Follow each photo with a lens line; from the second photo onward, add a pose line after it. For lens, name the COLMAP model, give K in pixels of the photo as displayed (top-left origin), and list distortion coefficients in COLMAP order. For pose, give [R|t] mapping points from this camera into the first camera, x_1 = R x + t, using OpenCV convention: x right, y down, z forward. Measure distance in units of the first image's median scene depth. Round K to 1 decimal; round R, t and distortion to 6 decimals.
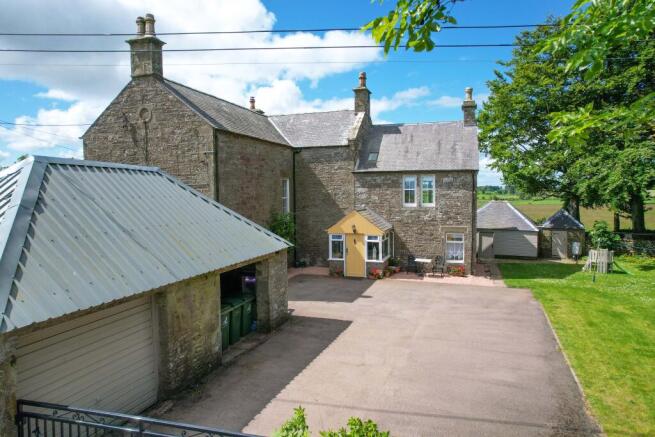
lens RADIAL K [[416.3, 0, 327.9], [0, 416.3, 214.8], [0, 0, 1]] dist [-0.010456, -0.001639]
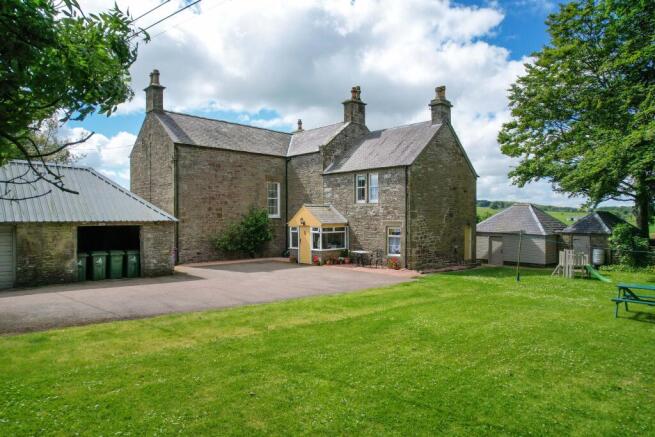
lens RADIAL K [[416.3, 0, 325.9], [0, 416.3, 221.7], [0, 0, 1]] dist [-0.010456, -0.001639]
pose [[0.887622, 0.007233, -0.460517, 0.628403], [-0.028463, 0.998827, -0.039172, 0.074900], [0.459693, 0.047878, 0.886786, 0.003463]]
